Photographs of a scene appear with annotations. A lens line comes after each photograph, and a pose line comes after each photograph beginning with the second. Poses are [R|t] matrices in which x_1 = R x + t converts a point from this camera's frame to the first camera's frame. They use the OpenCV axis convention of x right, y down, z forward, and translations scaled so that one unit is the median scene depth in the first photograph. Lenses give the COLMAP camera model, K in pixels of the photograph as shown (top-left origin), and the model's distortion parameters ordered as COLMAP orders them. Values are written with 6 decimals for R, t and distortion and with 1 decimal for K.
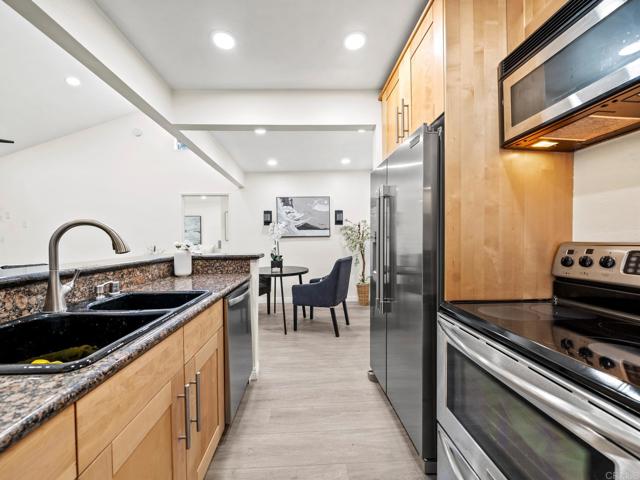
lens RADIAL K [[246.3, 0, 314.6], [0, 246.3, 242.3], [0, 0, 1]] dist [-0.005770, -0.000393]
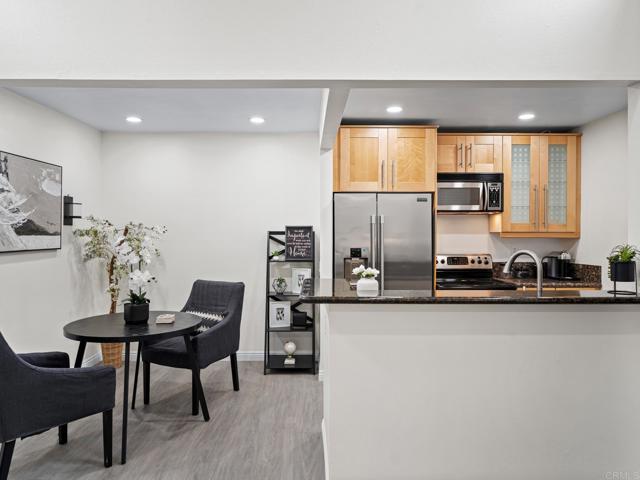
lens RADIAL K [[433.9, 0, 314.5], [0, 433.9, 238.3], [0, 0, 1]] dist [-0.000002, 0.000653]
pose [[0.025945, 0.001627, 0.999662, -1.859400], [0.010746, 0.999940, -0.001906, -0.092041], [-0.999606, 0.010792, 0.025926, 1.154673]]
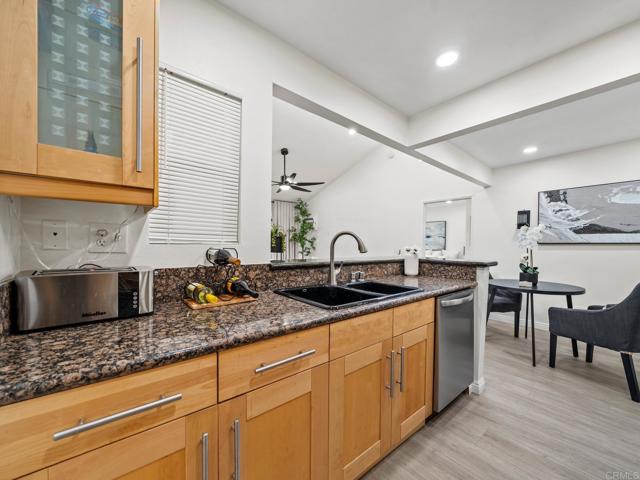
lens RADIAL K [[246.3, 0, 313.0], [0, 246.3, 254.7], [0, 0, 1]] dist [-0.005770, -0.000393]
pose [[0.592457, 0.050991, -0.803987, 0.131107], [-0.028069, 0.998695, 0.042655, 0.000954], [0.805113, -0.002704, 0.593115, -0.075130]]
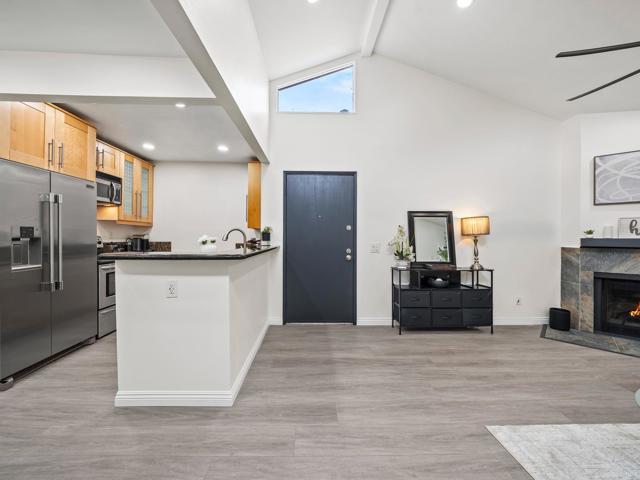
lens RADIAL K [[246.3, 0, 317.2], [0, 246.3, 238.8], [0, 0, 1]] dist [-0.005770, -0.000393]
pose [[-0.999714, 0.000277, 0.023898, -1.027037], [0.000783, 0.999776, 0.021154, -0.014823], [-0.023886, 0.021167, -0.999491, 2.037818]]
